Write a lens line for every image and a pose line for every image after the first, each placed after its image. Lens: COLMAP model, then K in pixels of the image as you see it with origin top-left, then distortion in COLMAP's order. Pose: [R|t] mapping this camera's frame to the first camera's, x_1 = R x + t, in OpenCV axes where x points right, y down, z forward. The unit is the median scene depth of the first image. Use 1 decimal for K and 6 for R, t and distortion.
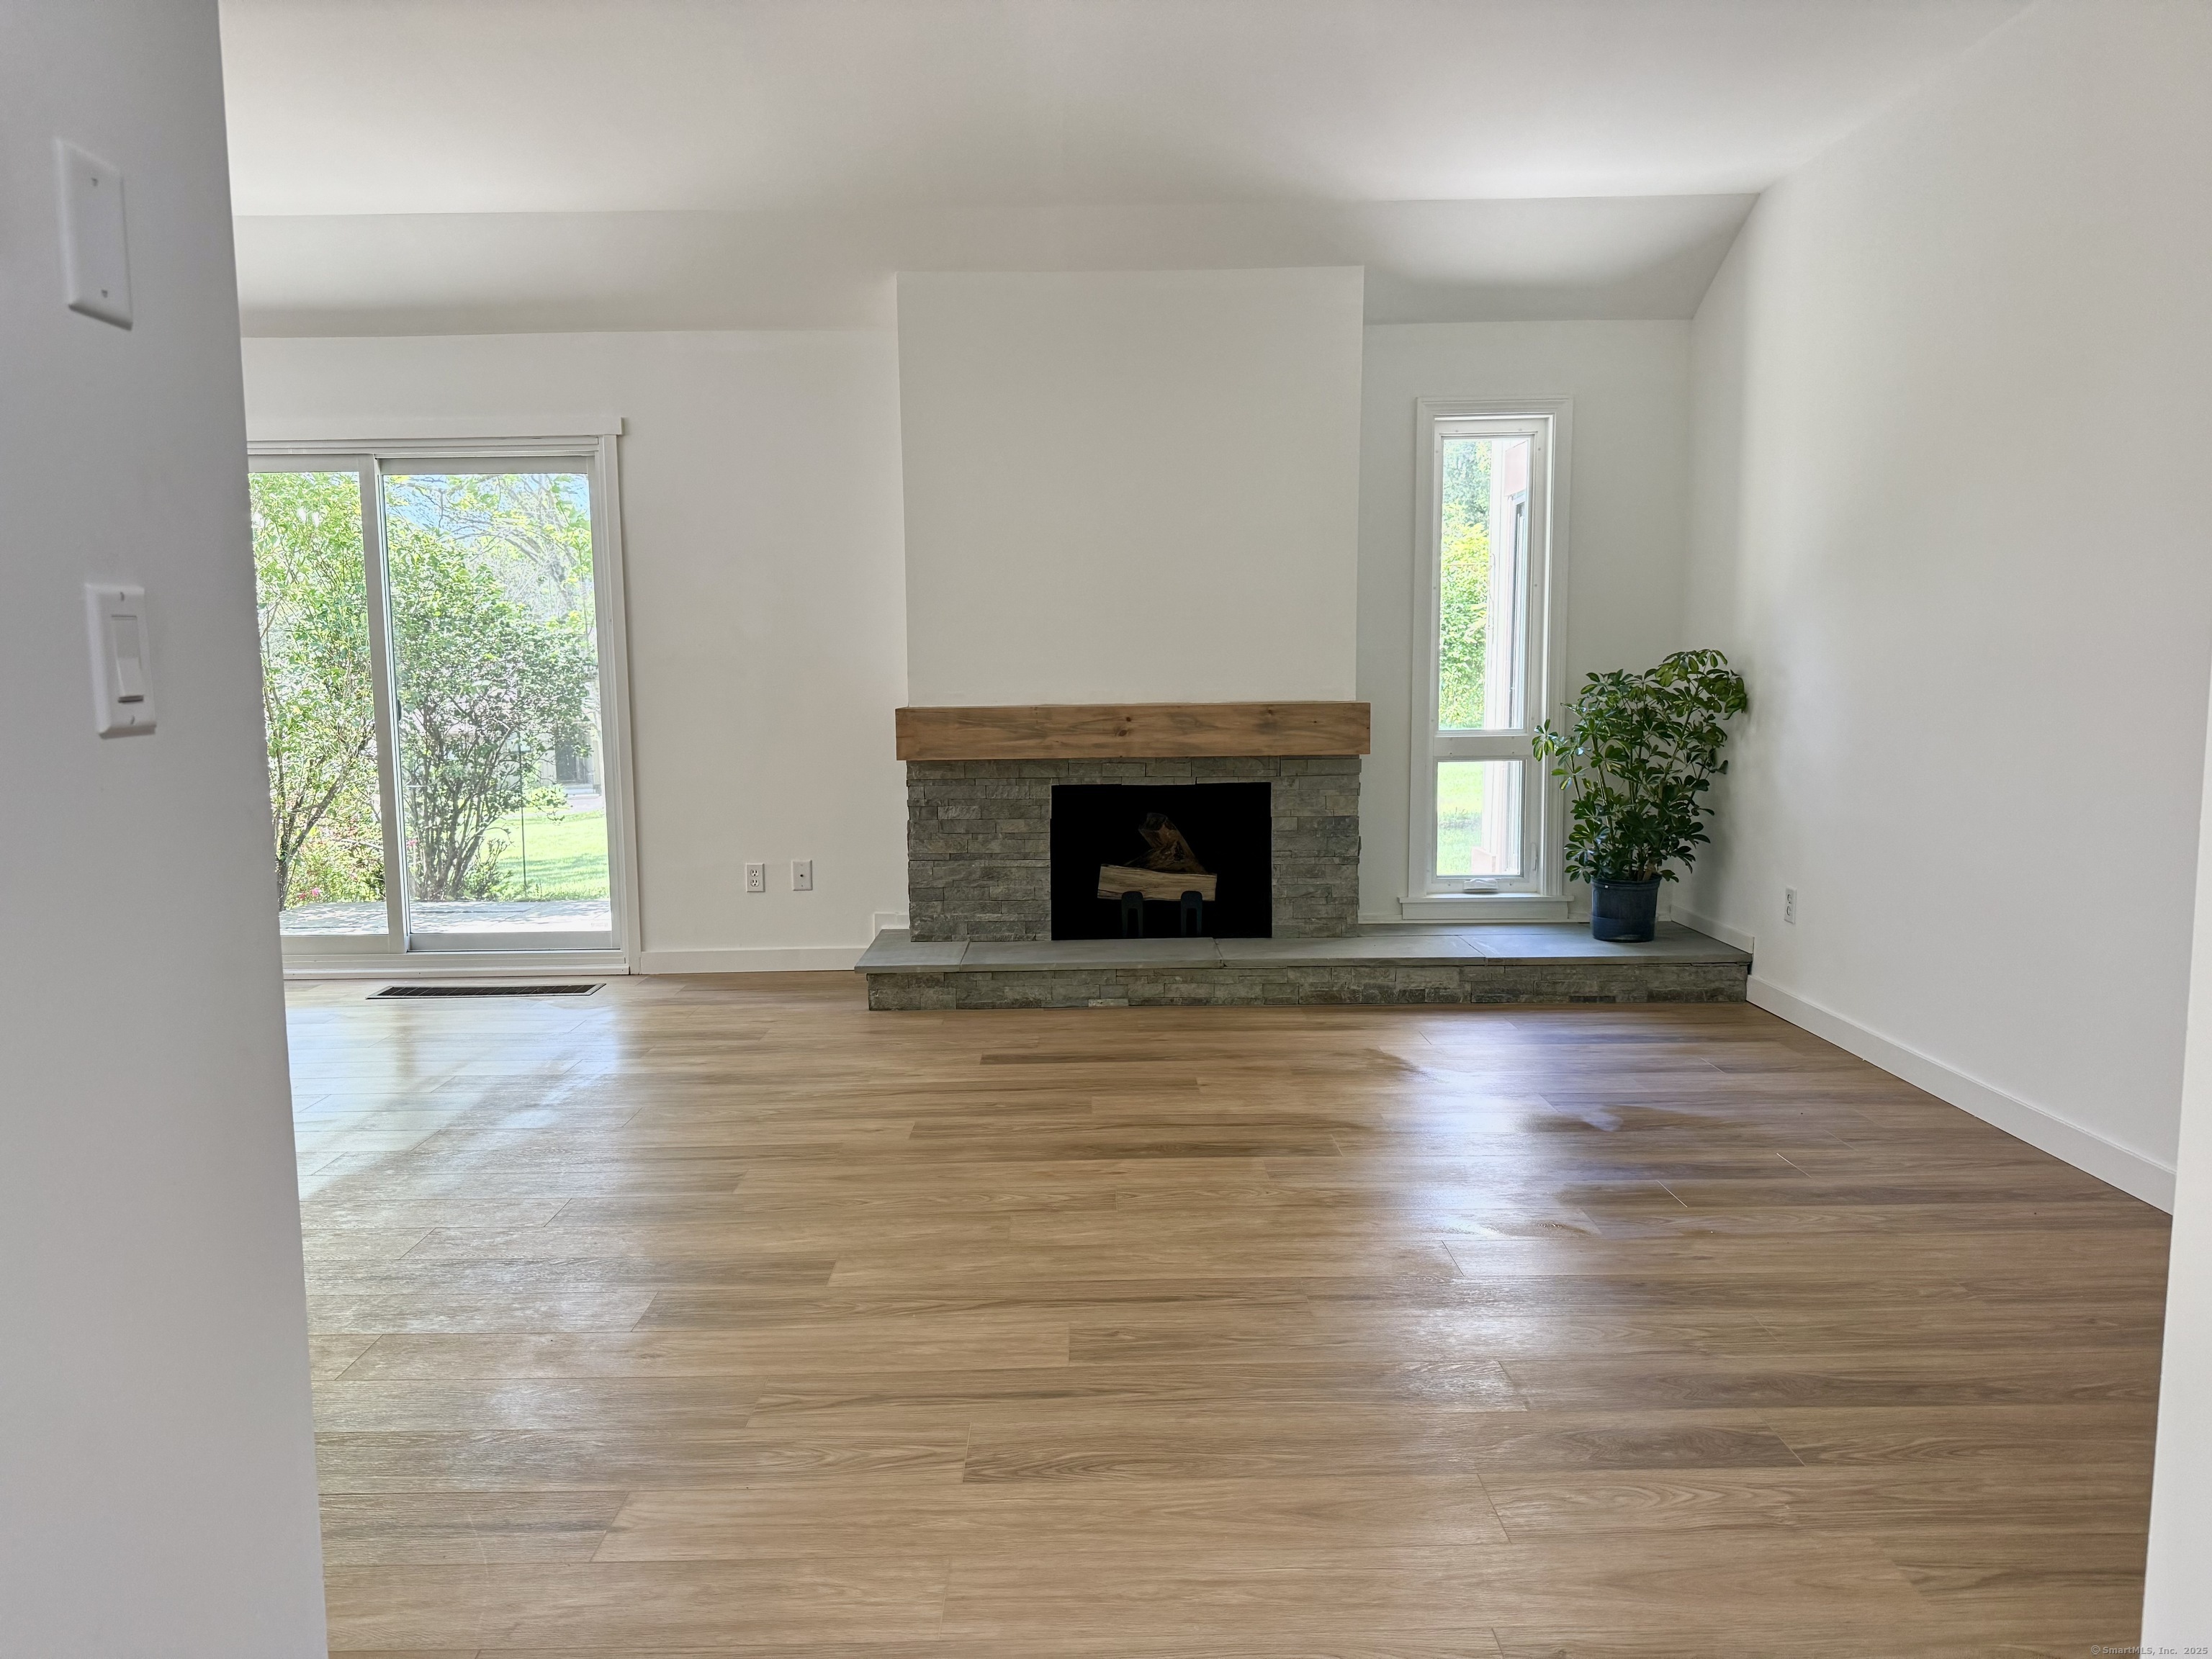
lens RADIAL K [[1541.1, 0, 1103.9], [0, 1541.1, 835.8], [0, 0, 1]] dist [0.172571, -0.346160]
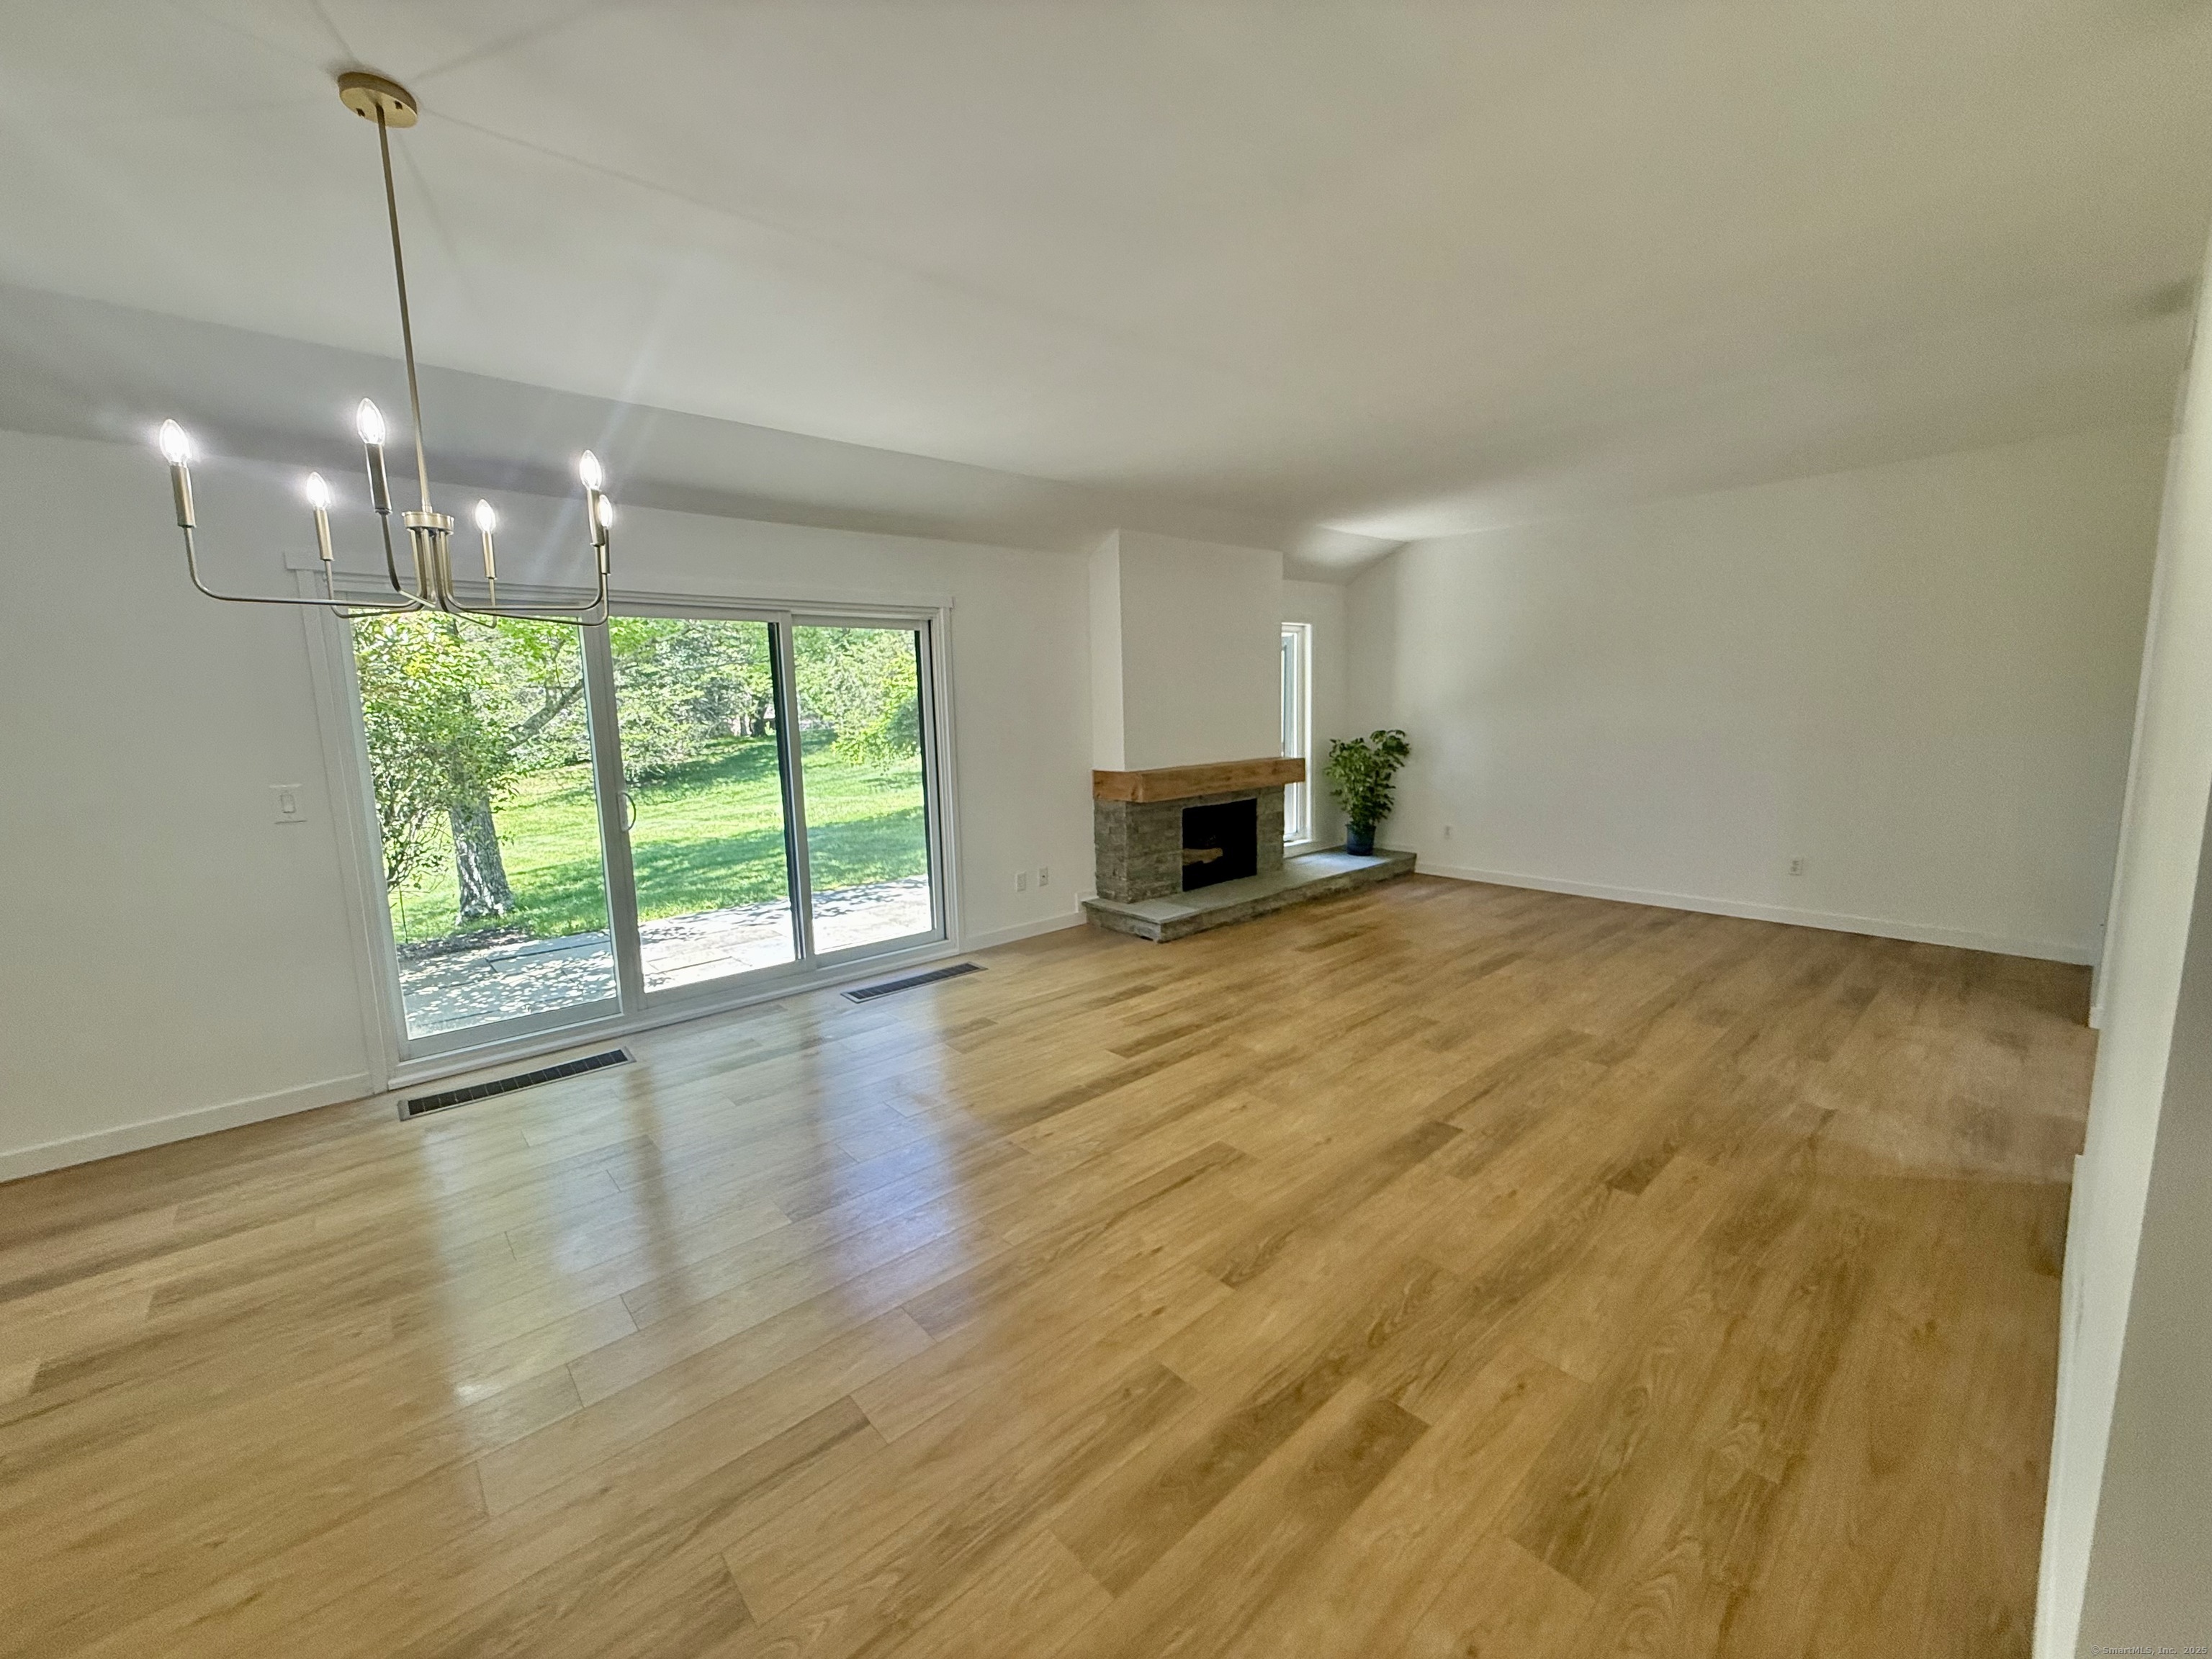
lens RADIAL K [[885.6, 0, 1102.6], [0, 885.6, 827.5], [0, 0, 1]] dist [-0.000937, -0.000245]
pose [[0.752374, -0.099323, 0.651206, -0.800673], [0.085247, 0.994935, 0.053258, -0.075513], [-0.653197, 0.015444, 0.757030, 0.256546]]
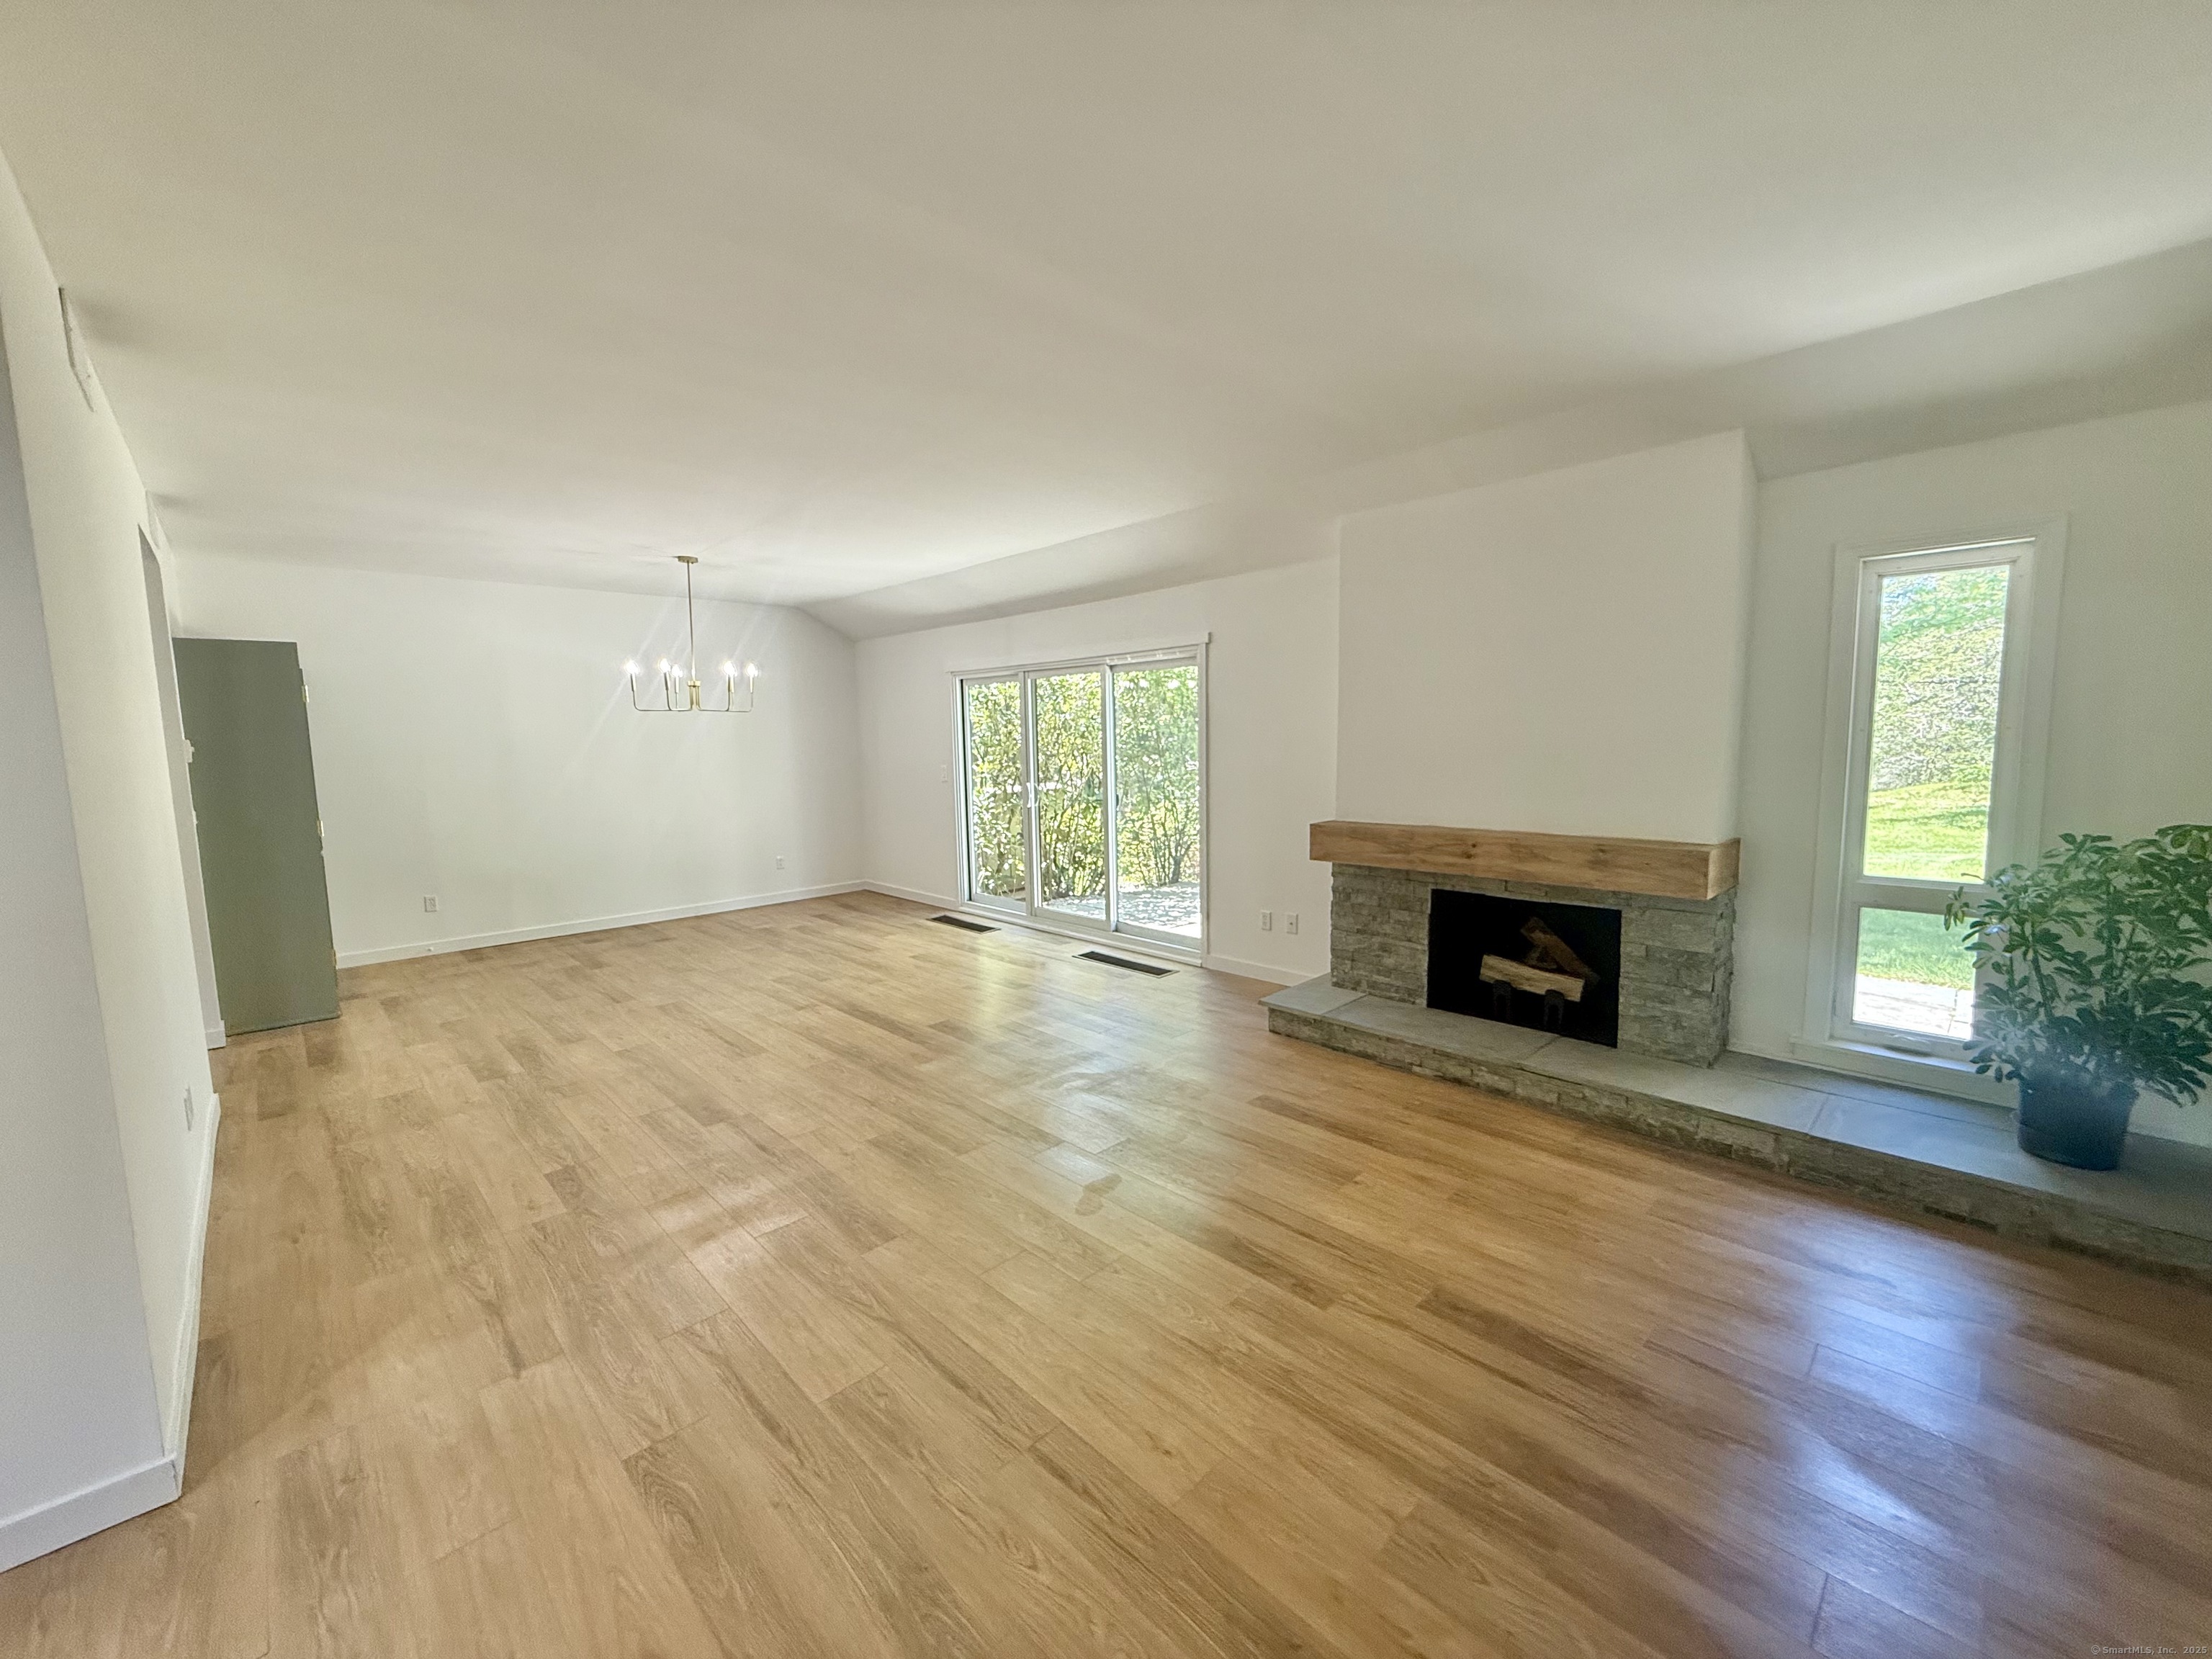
lens RADIAL K [[885.6, 0, 1102.6], [0, 885.6, 827.5], [0, 0, 1]] dist [-0.000937, -0.000245]
pose [[0.687960, 0.075671, -0.721793, 0.305070], [-0.065268, 0.996970, 0.042311, -0.096334], [0.722808, 0.018002, 0.690814, 0.293769]]
